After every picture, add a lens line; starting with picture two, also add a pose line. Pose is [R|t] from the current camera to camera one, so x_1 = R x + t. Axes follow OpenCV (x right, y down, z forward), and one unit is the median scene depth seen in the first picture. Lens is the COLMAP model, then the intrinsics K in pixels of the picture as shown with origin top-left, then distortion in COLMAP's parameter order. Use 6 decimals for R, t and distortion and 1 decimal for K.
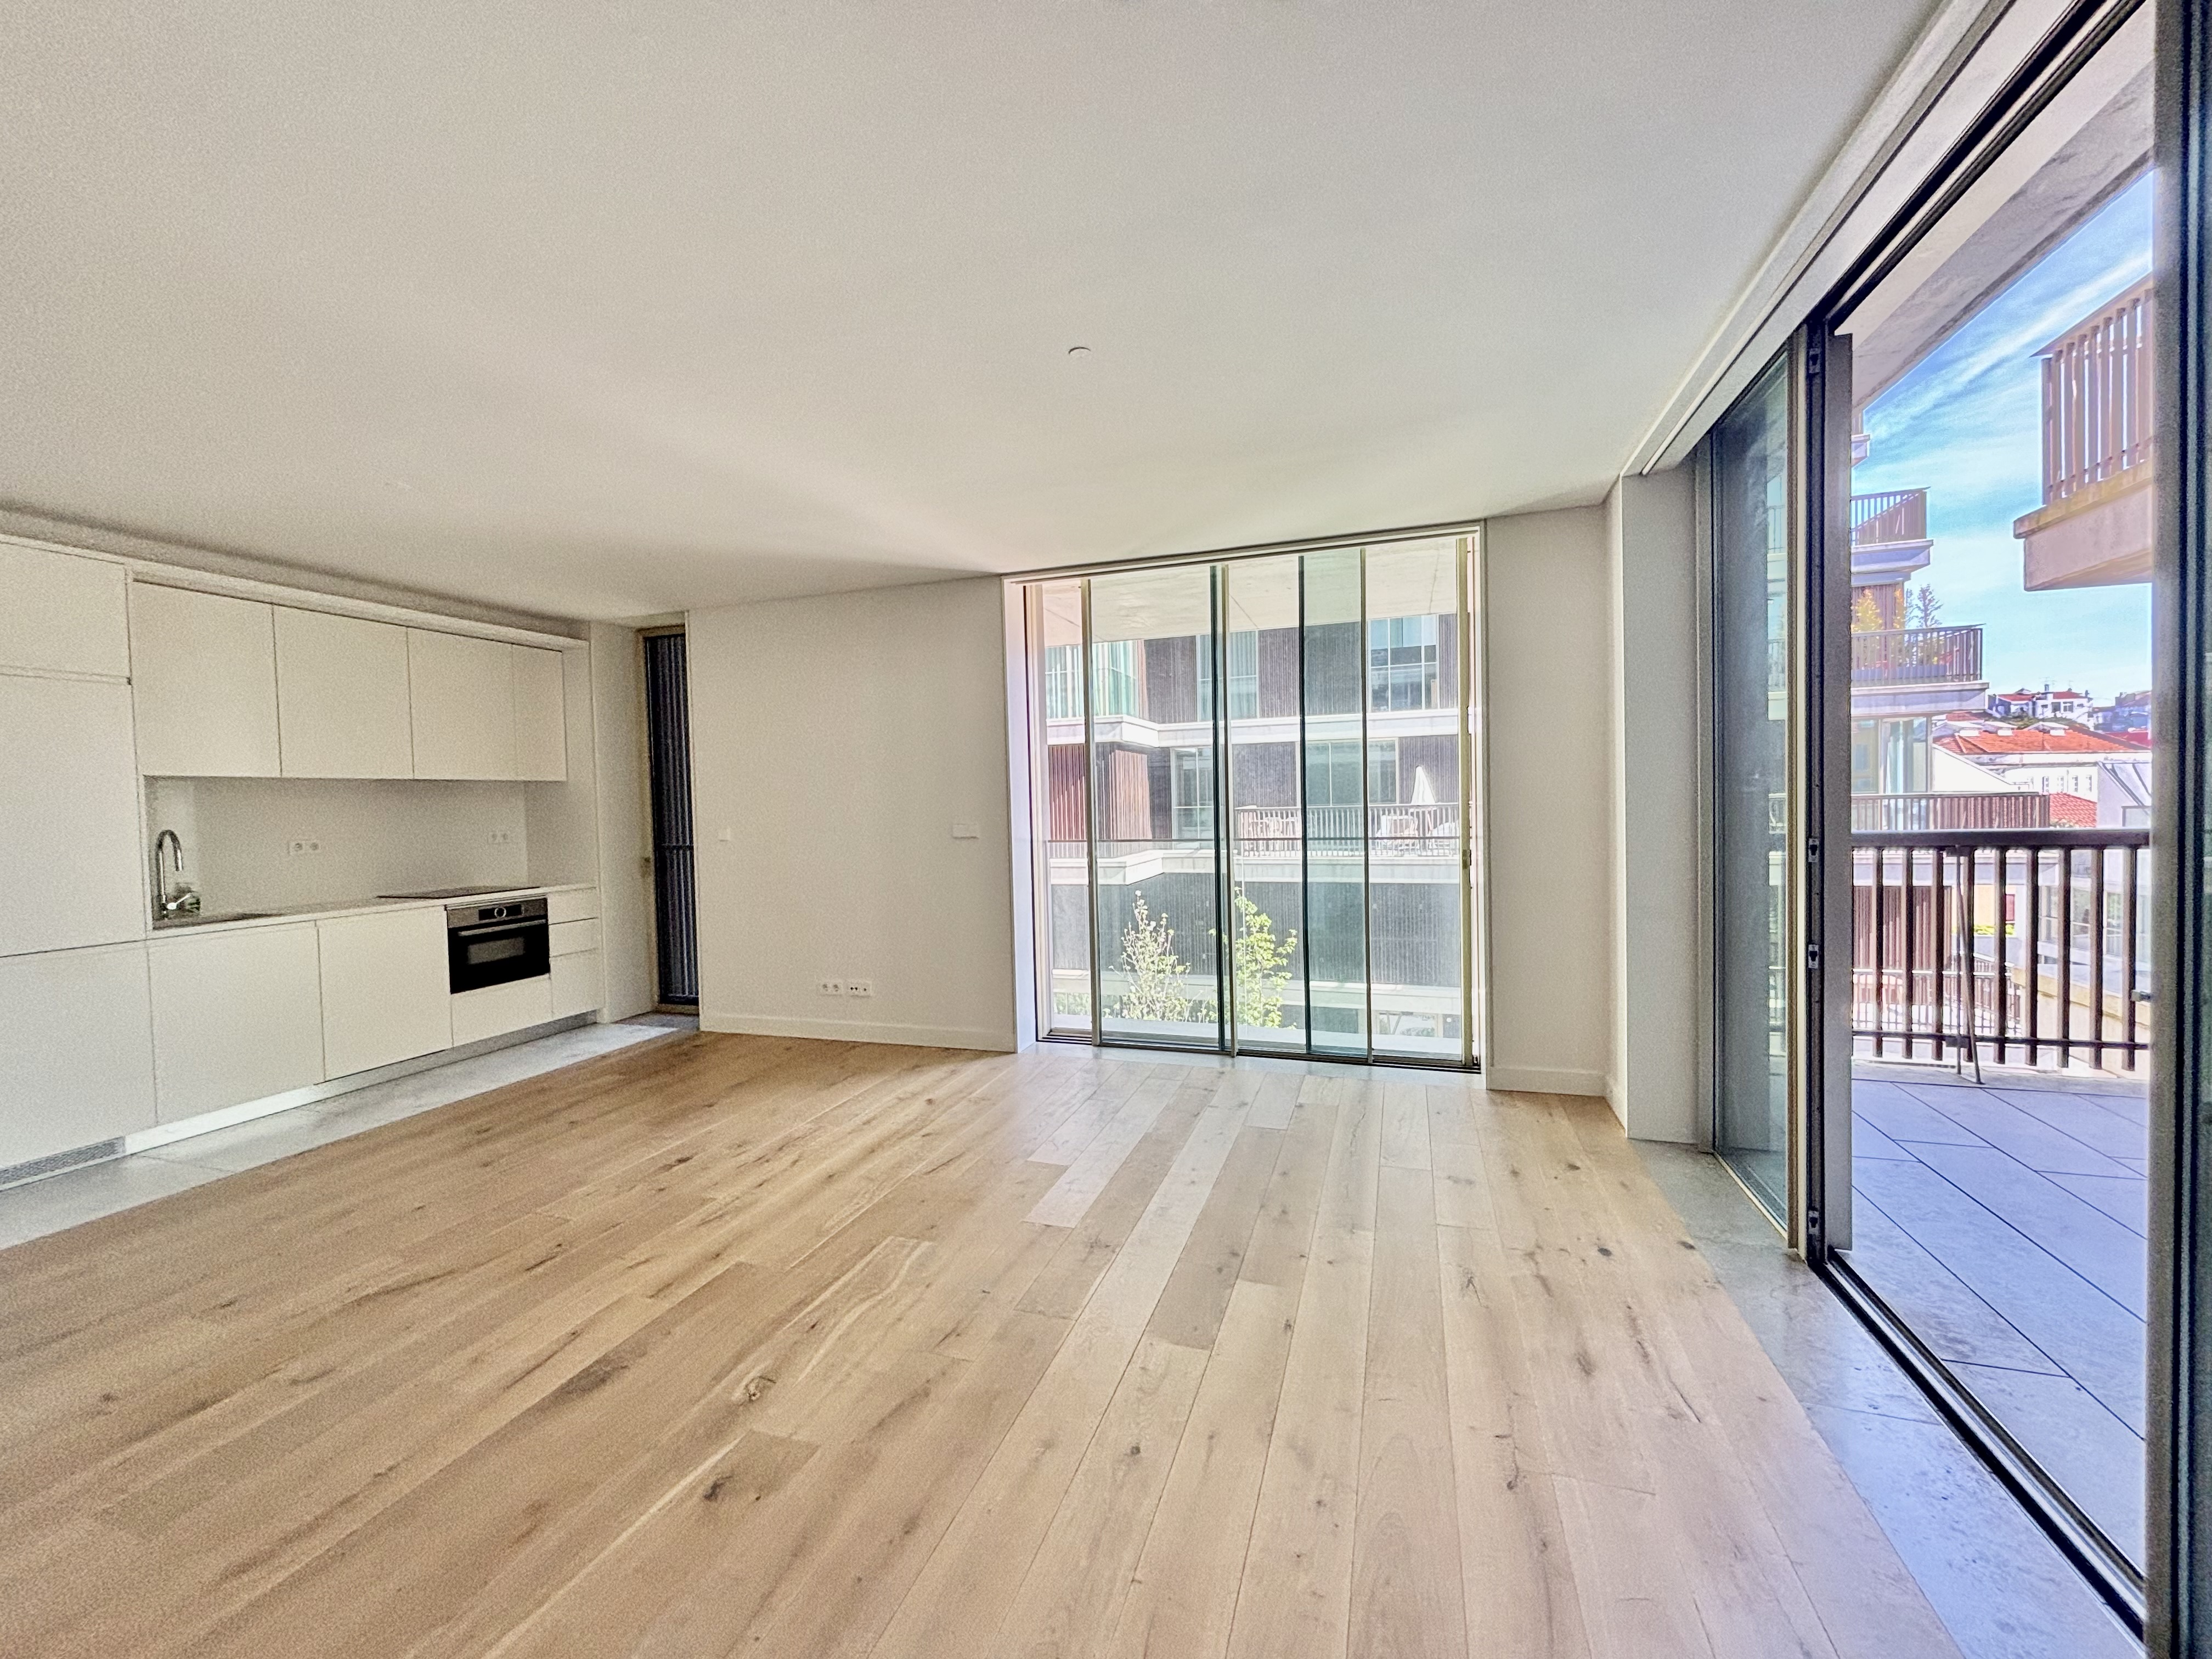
lens RADIAL K [[898.0, 0, 1100.3], [0, 898.0, 828.7], [0, 0, 1]] dist [0.002130, 0.000447]
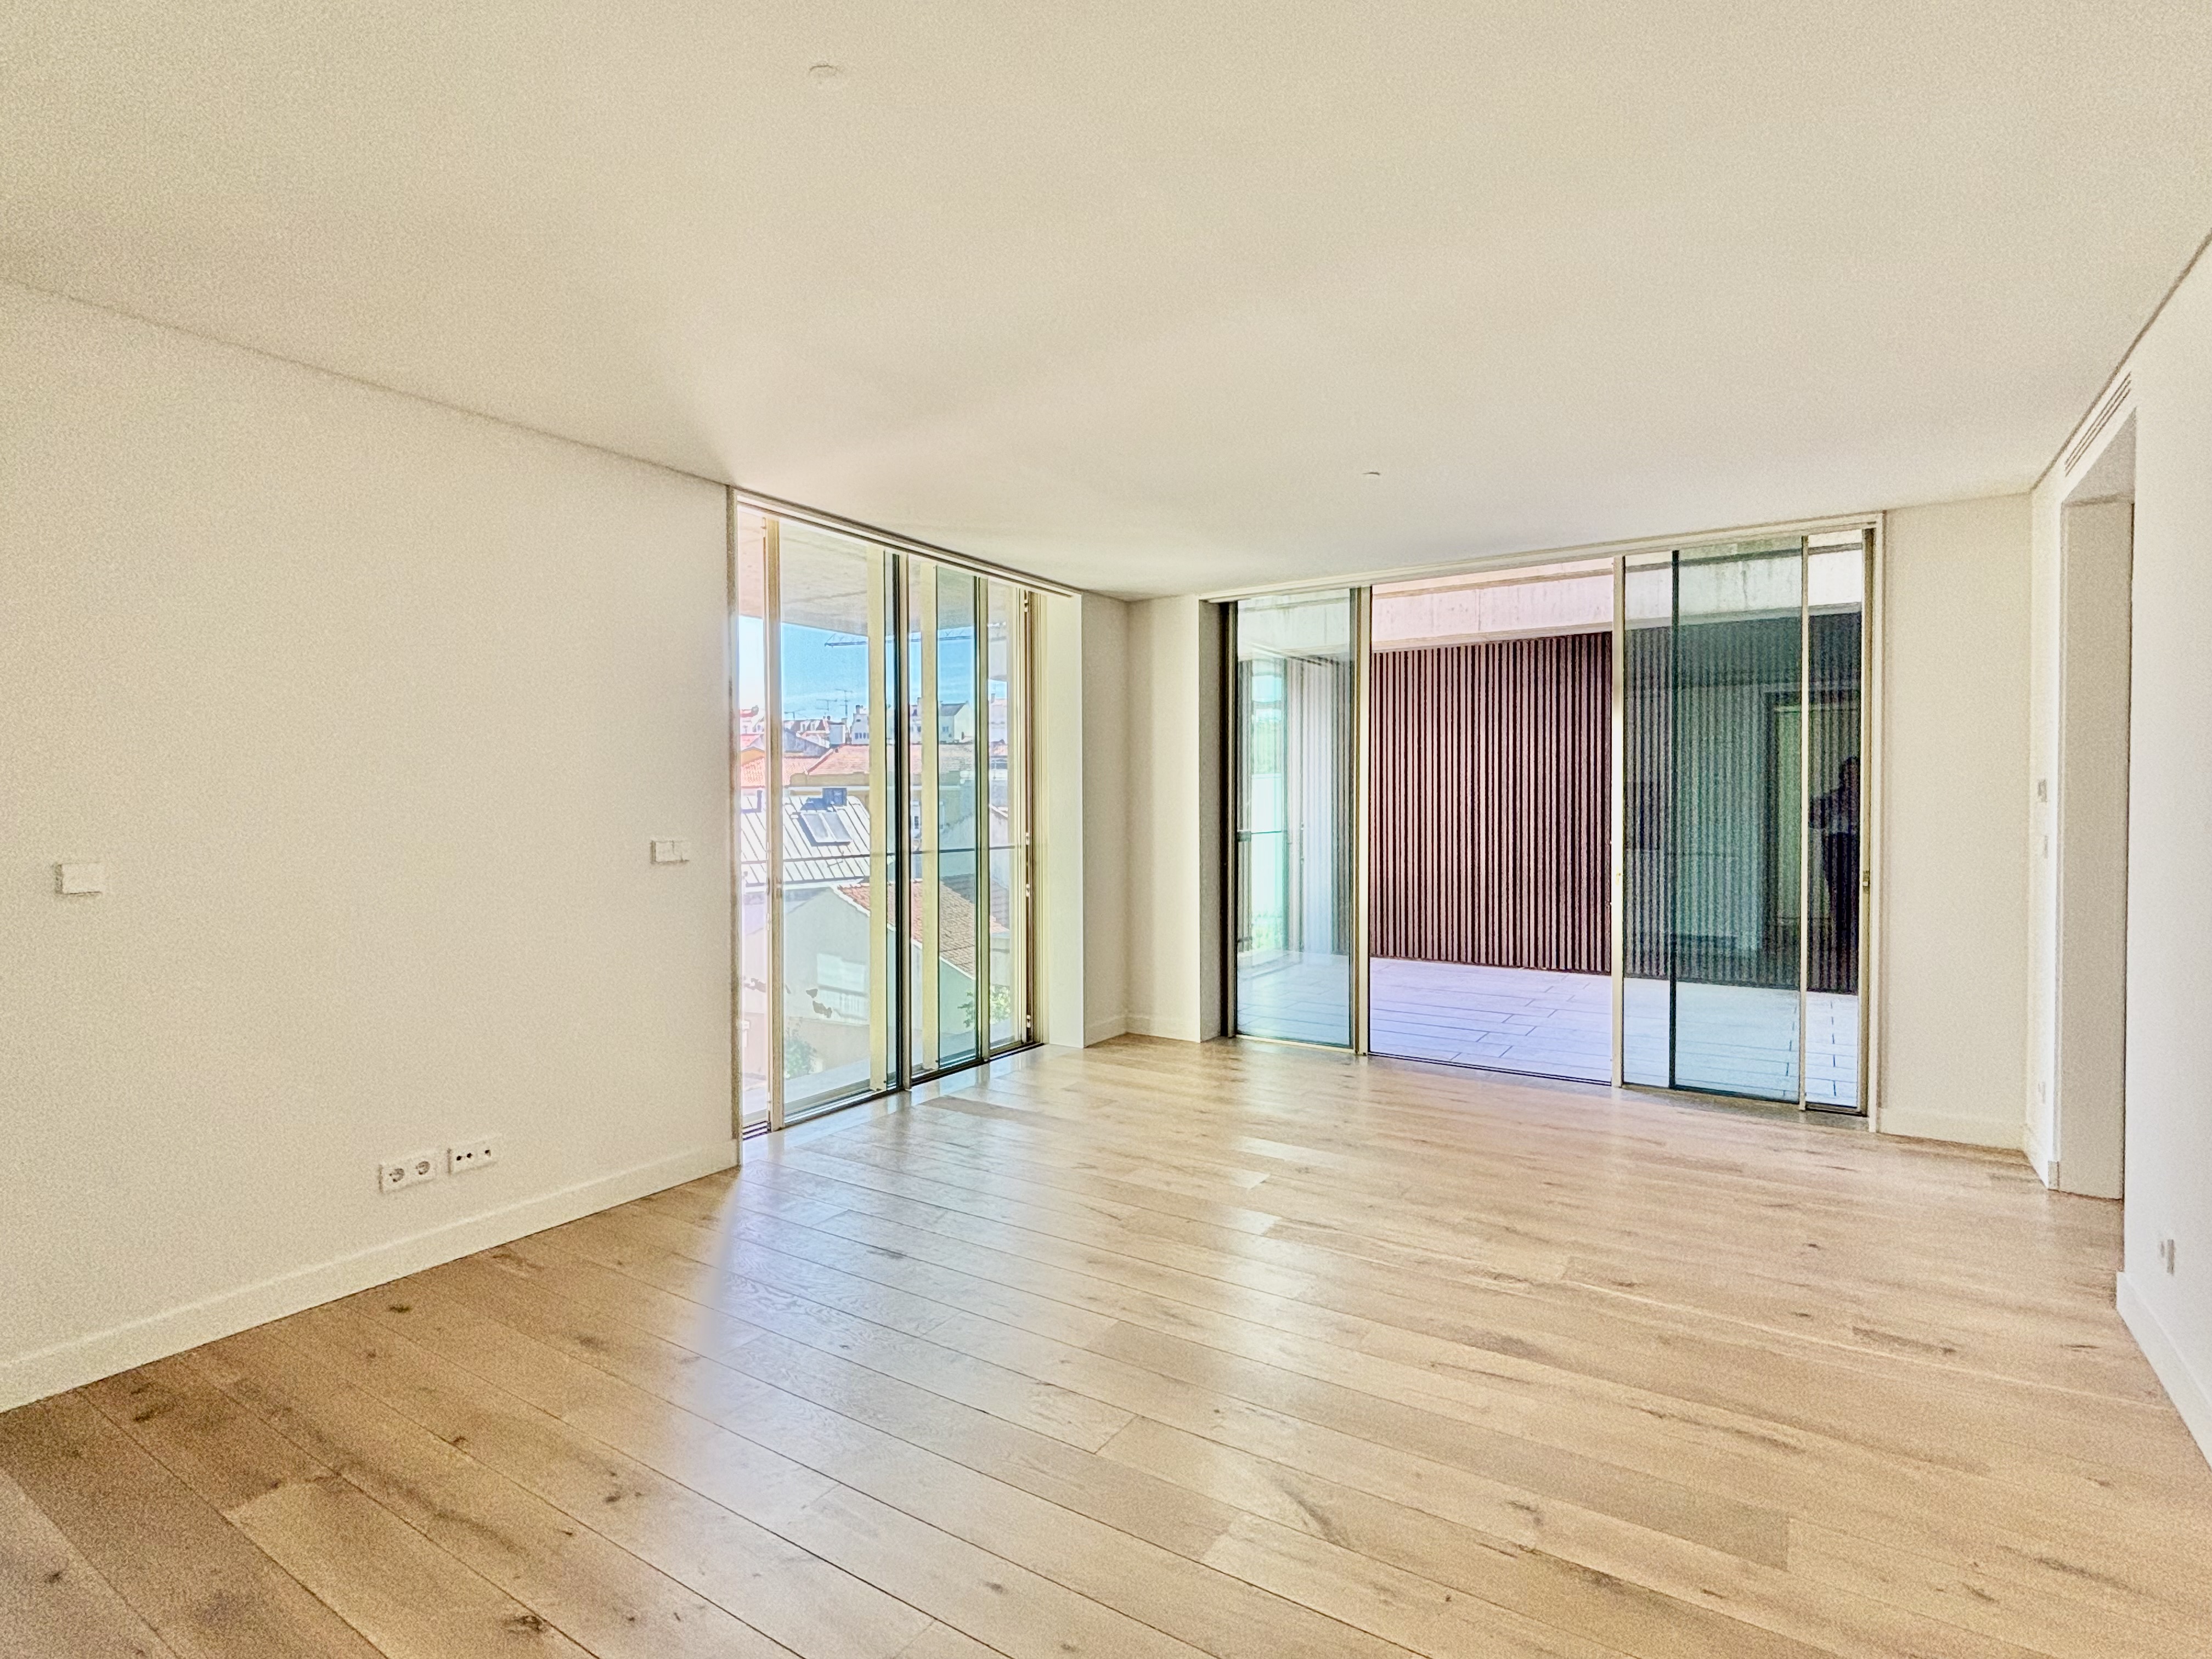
lens RADIAL K [[1106.8, 0, 1106.0], [0, 1106.8, 829.5], [0, 0, 1]] dist [0.007337, -0.001504]
pose [[0.243520, 0.003799, 0.969888, -1.952306], [0.028260, 0.999540, -0.011011, 0.008680], [-0.969484, 0.030090, 0.243301, 1.125916]]
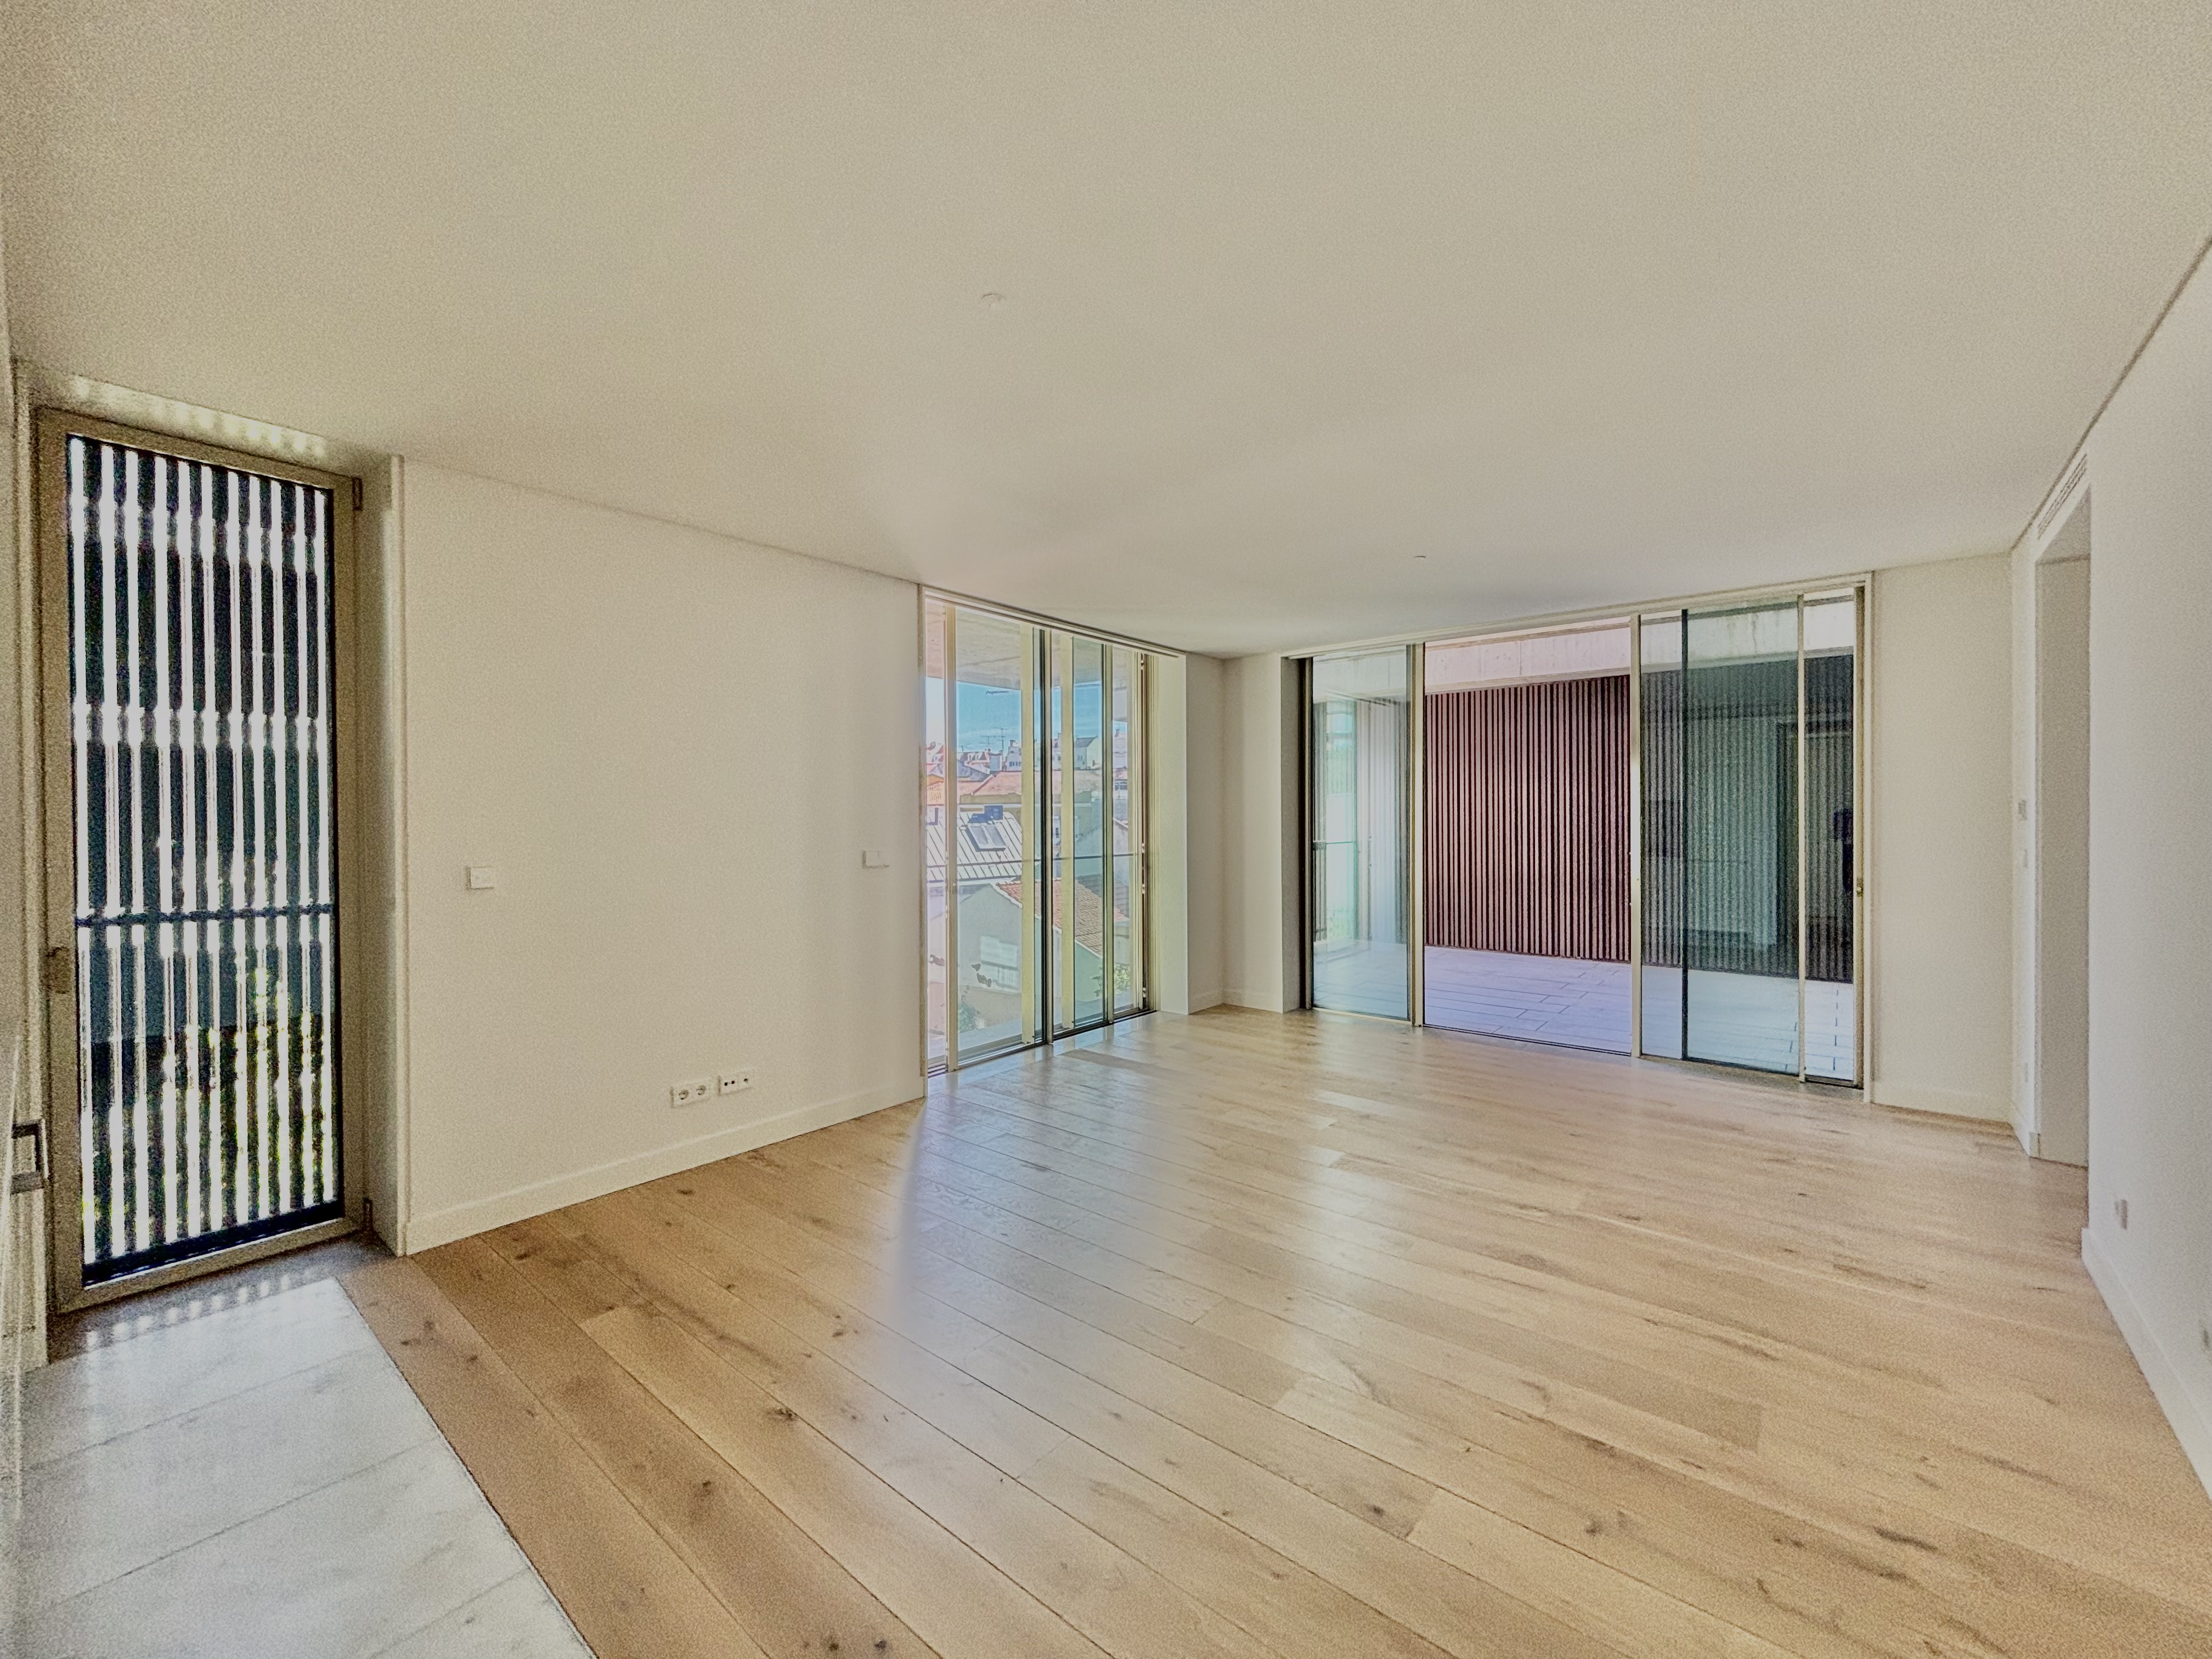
lens RADIAL K [[898.0, 0, 1100.3], [0, 898.0, 828.7], [0, 0, 1]] dist [0.002130, 0.000447]
pose [[0.359154, 0.013158, 0.933186, -2.022044], [0.026346, 0.999359, -0.024231, -0.000387], [-0.932907, 0.033289, 0.358577, 1.096088]]
